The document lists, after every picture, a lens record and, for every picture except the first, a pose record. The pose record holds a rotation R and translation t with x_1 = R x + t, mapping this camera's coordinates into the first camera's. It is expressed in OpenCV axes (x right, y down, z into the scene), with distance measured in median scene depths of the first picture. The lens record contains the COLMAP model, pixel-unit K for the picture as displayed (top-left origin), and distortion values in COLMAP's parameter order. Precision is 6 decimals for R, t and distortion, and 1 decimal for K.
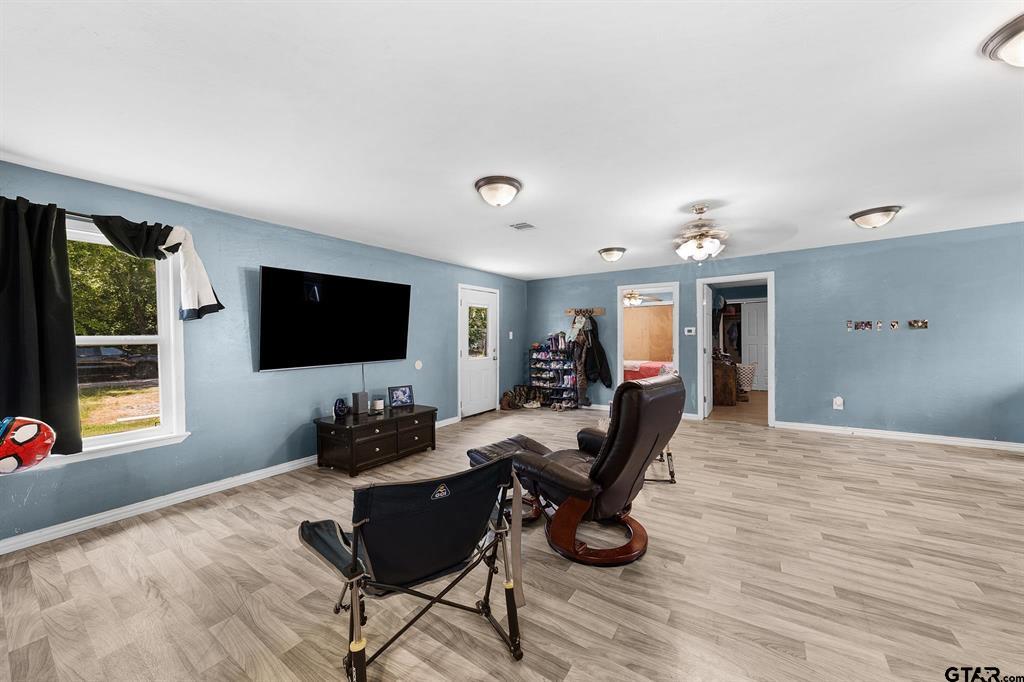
lens RADIAL K [[367.4, 0, 512.2], [0, 367.4, 345.6], [0, 0, 1]] dist [-0.000366, 0.000505]
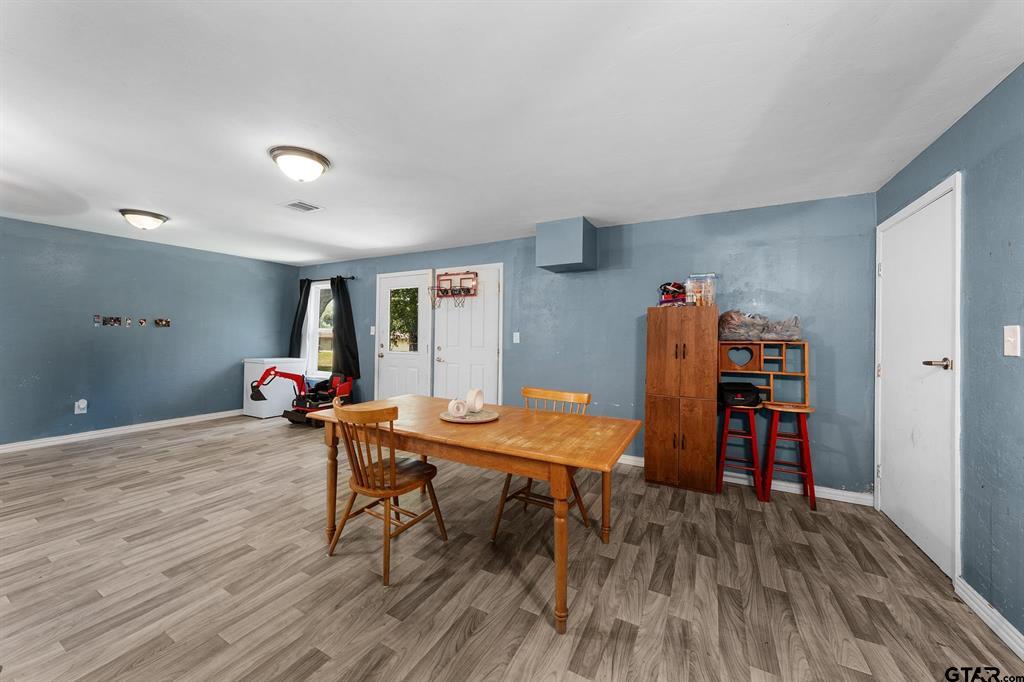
lens RADIAL K [[370.6, 0, 507.7], [0, 370.6, 332.9], [0, 0, 1]] dist [-0.001100, 0.000748]
pose [[-0.088644, 0.021571, 0.995830, -0.149087], [0.003787, 0.999766, -0.021320, 0.001129], [-0.996056, 0.001882, -0.088705, 0.062883]]
